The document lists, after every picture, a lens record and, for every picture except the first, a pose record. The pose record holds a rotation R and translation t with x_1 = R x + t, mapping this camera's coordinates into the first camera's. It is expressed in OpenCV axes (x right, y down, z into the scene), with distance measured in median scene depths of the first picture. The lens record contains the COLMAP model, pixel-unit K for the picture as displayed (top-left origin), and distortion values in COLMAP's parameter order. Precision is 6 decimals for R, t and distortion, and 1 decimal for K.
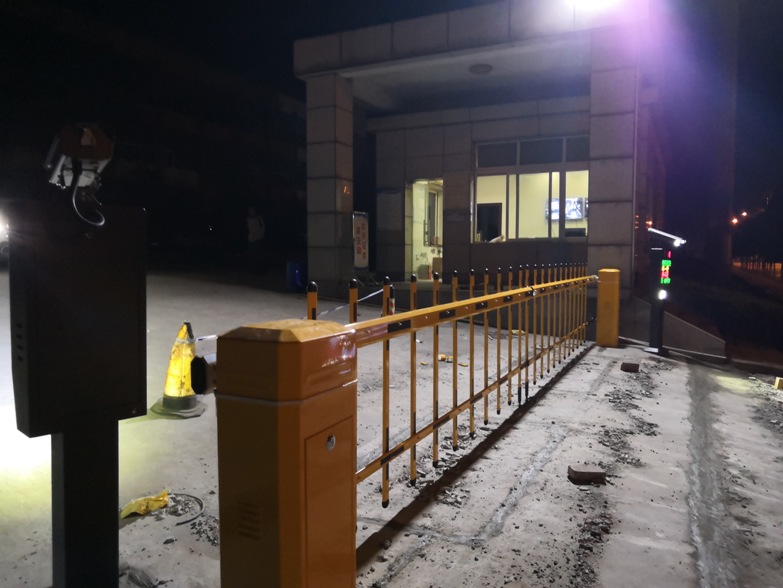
lens RADIAL K [[607.7, 0, 391.5], [0, 607.7, 294.0], [0, 0, 1]] dist [-0.008722, 0.010294]
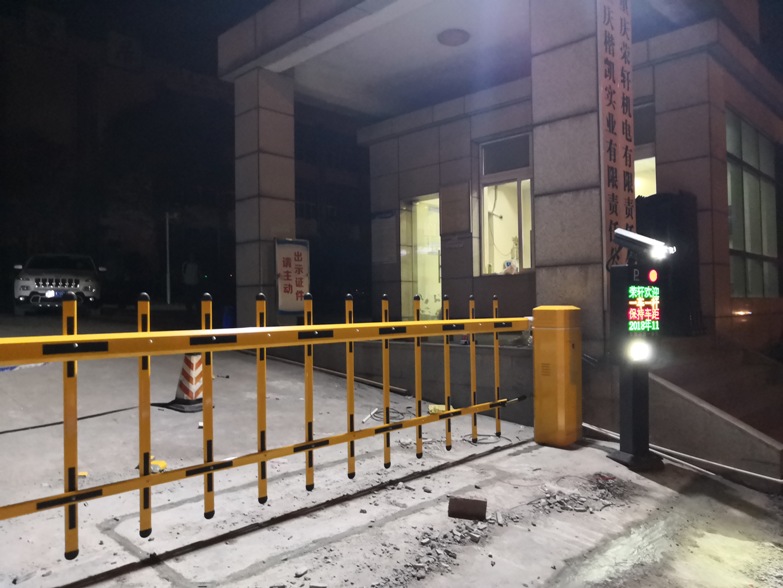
lens RADIAL K [[607.7, 0, 391.5], [0, 607.7, 294.0], [0, 0, 1]] dist [-0.008722, 0.010294]
pose [[0.953027, -0.022985, -0.302012, 0.371784], [-0.001435, 0.996762, -0.080390, -0.005448], [0.302882, 0.077048, 0.949908, 0.396108]]
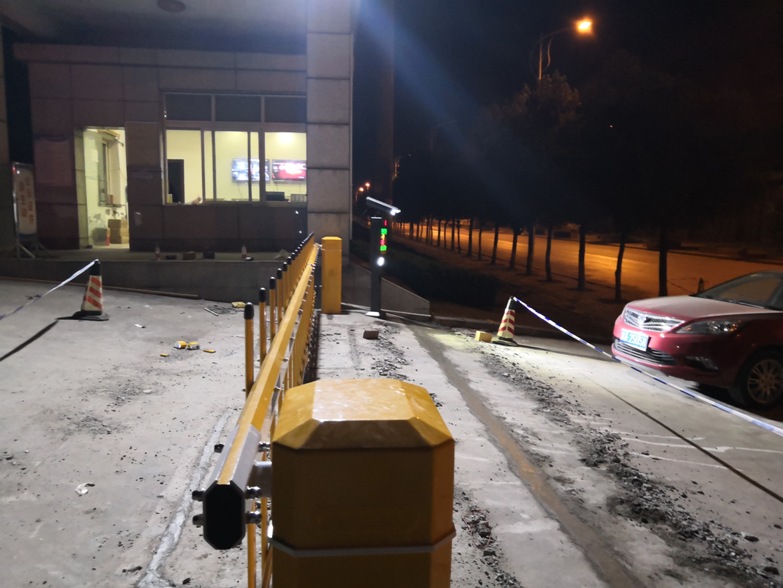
lens RADIAL K [[607.7, 0, 391.5], [0, 607.7, 294.0], [0, 0, 1]] dist [-0.008722, 0.010294]
pose [[0.847970, -0.058255, 0.526833, -0.088951], [0.021068, 0.996861, 0.076318, -0.020338], [-0.529625, -0.053616, 0.846536, 0.088921]]
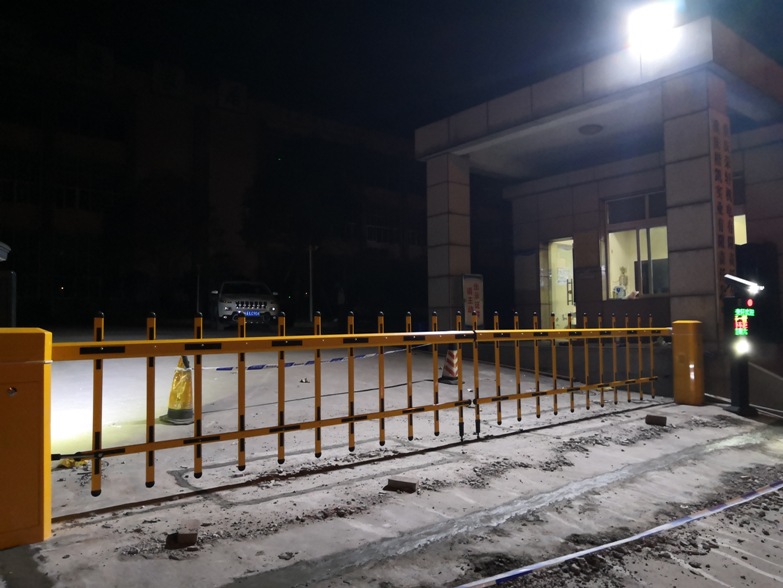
lens RADIAL K [[607.7, 0, 391.5], [0, 607.7, 294.0], [0, 0, 1]] dist [-0.008722, 0.010294]
pose [[0.914255, -0.035559, -0.403576, 0.311274], [-0.010757, 0.993659, -0.111919, 0.027225], [0.404997, 0.106663, 0.908075, -0.038251]]
